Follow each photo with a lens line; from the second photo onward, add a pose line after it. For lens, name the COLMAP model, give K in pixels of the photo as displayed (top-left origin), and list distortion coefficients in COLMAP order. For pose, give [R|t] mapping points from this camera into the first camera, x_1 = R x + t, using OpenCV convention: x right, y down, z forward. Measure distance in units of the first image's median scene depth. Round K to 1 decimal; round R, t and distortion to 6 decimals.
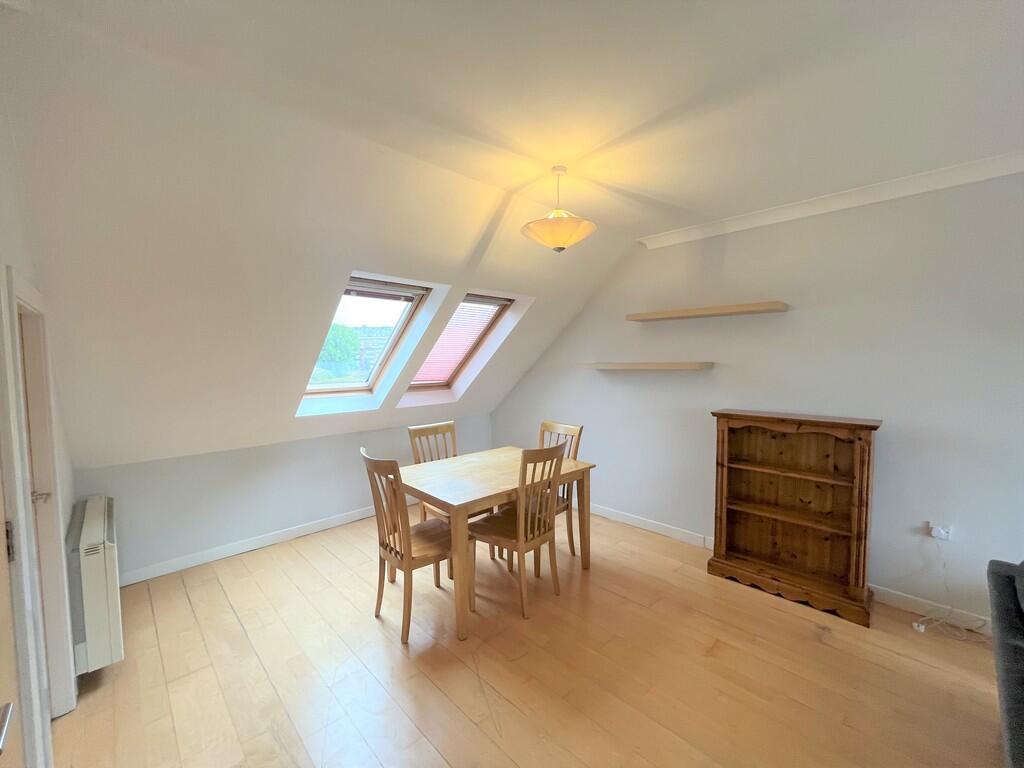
lens RADIAL K [[412.8, 0, 512.0], [0, 412.8, 384.0], [0, 0, 1]] dist [-0.000696, 0.000308]
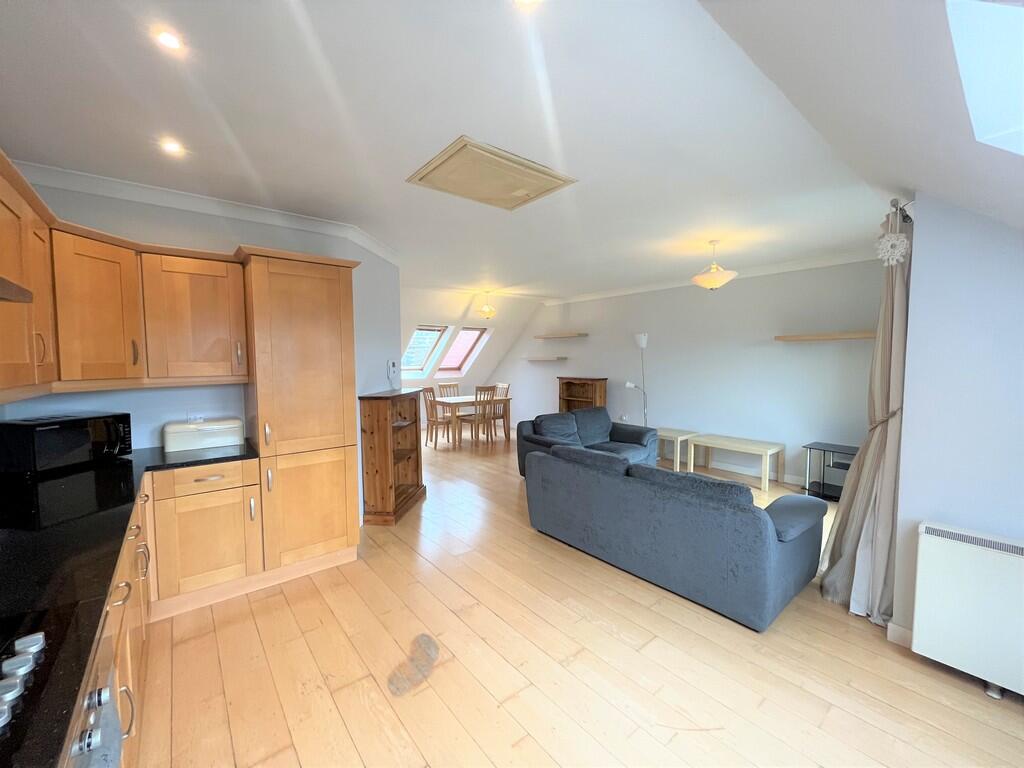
lens RADIAL K [[412.8, 0, 512.0], [0, 412.8, 384.0], [0, 0, 1]] dist [-0.000696, 0.000308]
pose [[0.996312, 0.007325, -0.085496, 0.372486], [-0.007177, 0.999972, 0.002039, 0.094990], [0.085509, -0.001418, 0.996336, -1.325291]]
